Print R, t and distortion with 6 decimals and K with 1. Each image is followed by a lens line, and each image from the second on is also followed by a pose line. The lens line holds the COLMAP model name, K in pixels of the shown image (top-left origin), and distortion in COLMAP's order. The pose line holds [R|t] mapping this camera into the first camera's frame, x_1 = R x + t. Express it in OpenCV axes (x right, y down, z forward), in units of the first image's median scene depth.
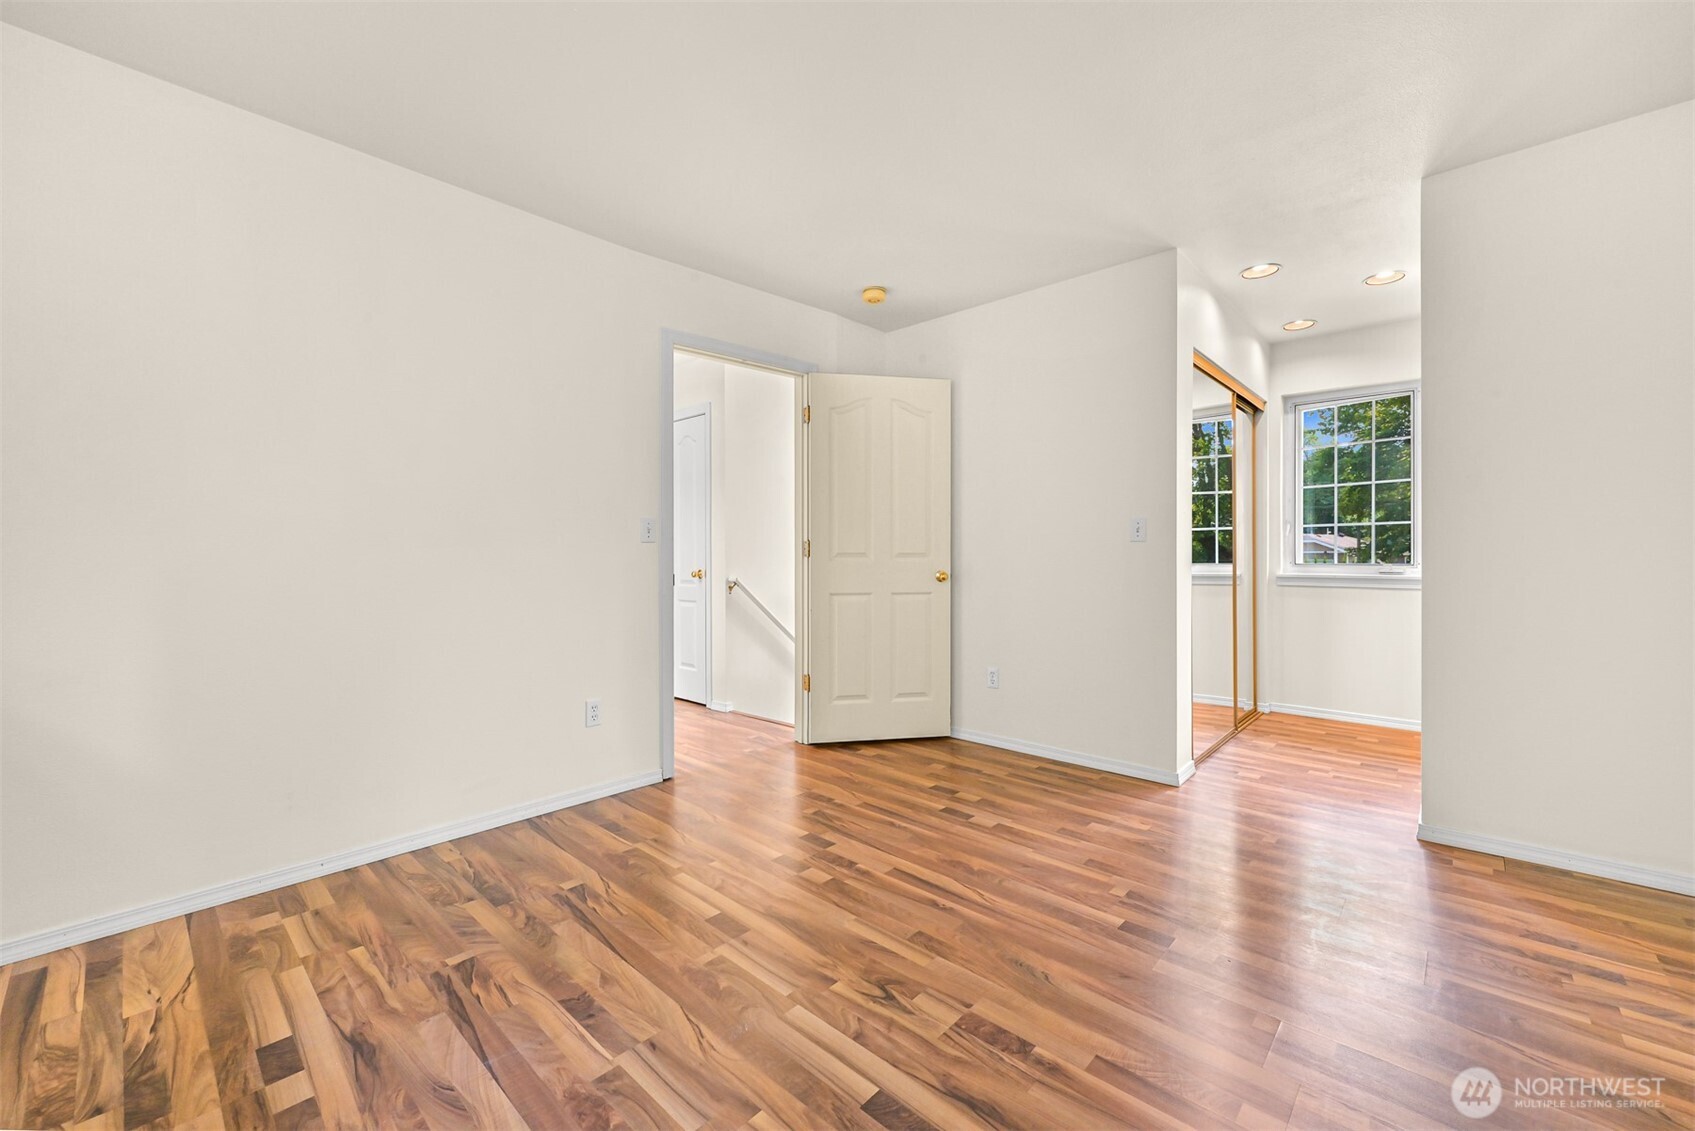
lens RADIAL K [[677.5, 0, 845.9], [0, 677.5, 560.5], [0, 0, 1]] dist [-0.003291, -0.000225]
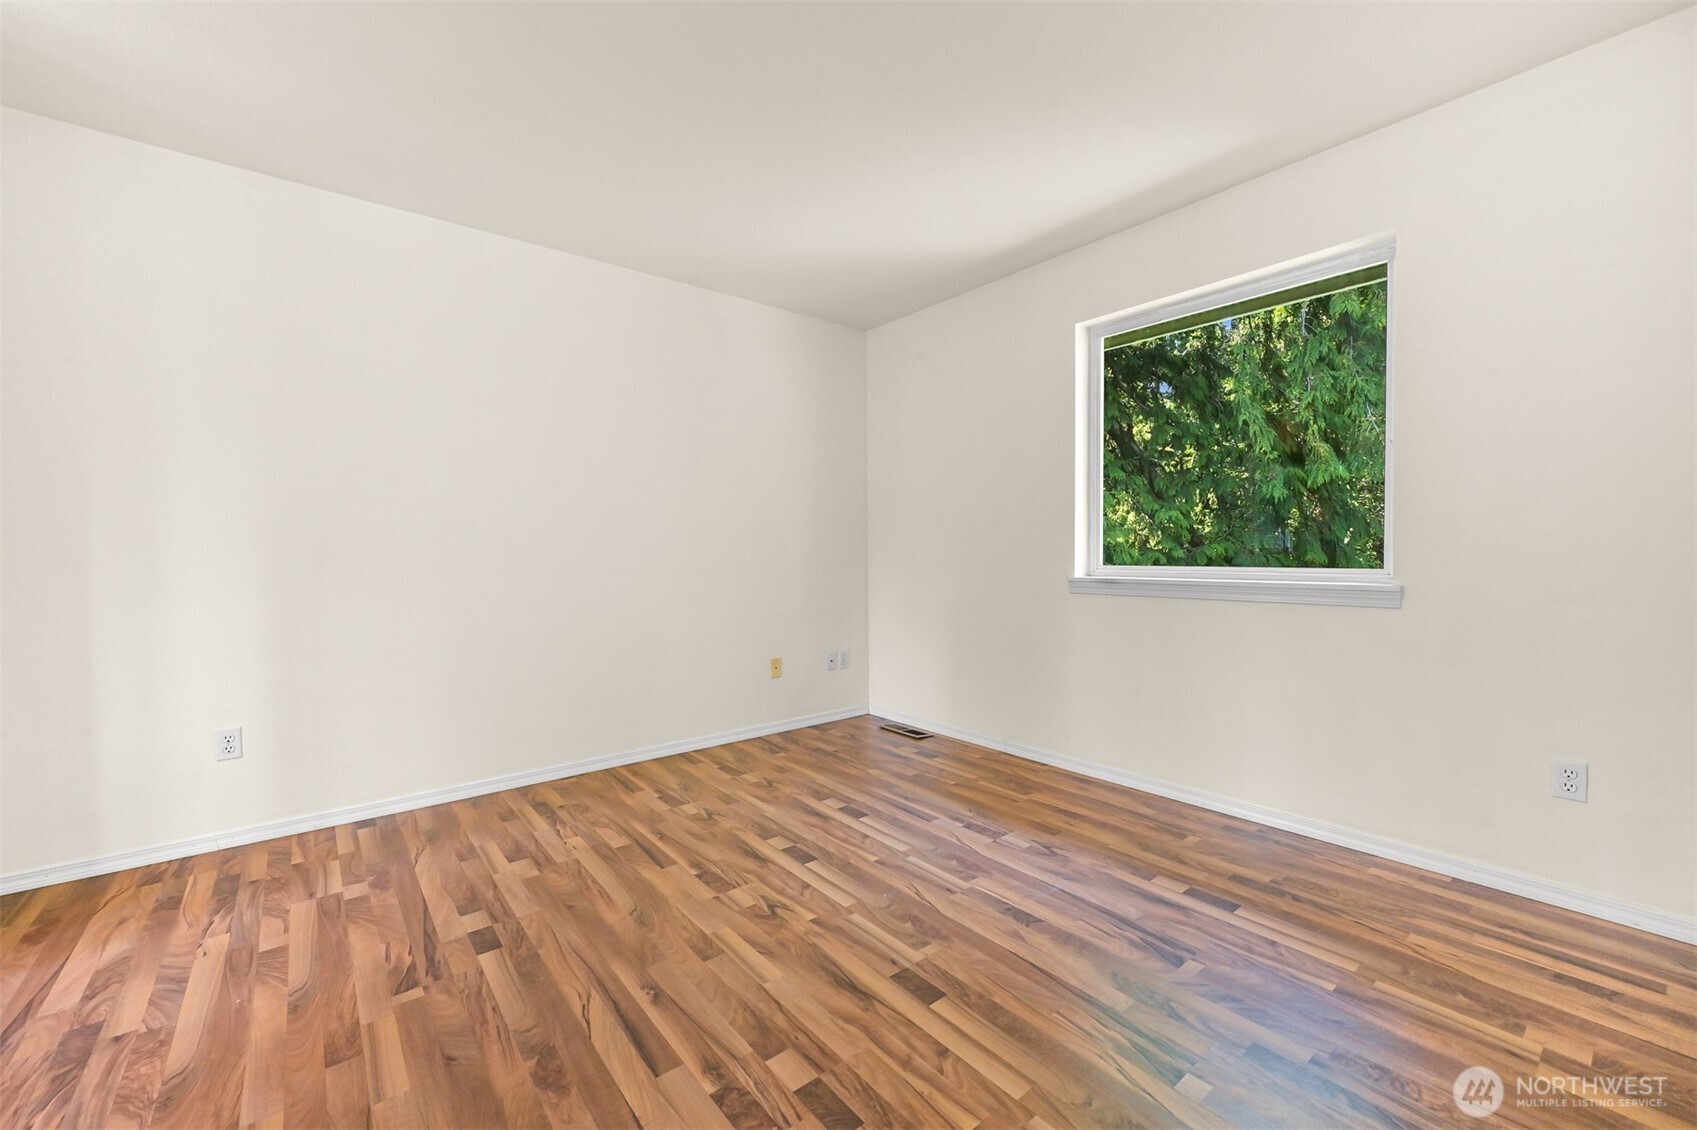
lens RADIAL K [[678.3, 0, 850.9], [0, 678.3, 559.7], [0, 0, 1]] dist [-0.003291, -0.000225]
pose [[-0.989609, 0.010392, 0.143409, -0.248324], [0.013401, 0.999710, 0.020029, -0.010751], [-0.143160, 0.021743, -0.989461, 2.070594]]
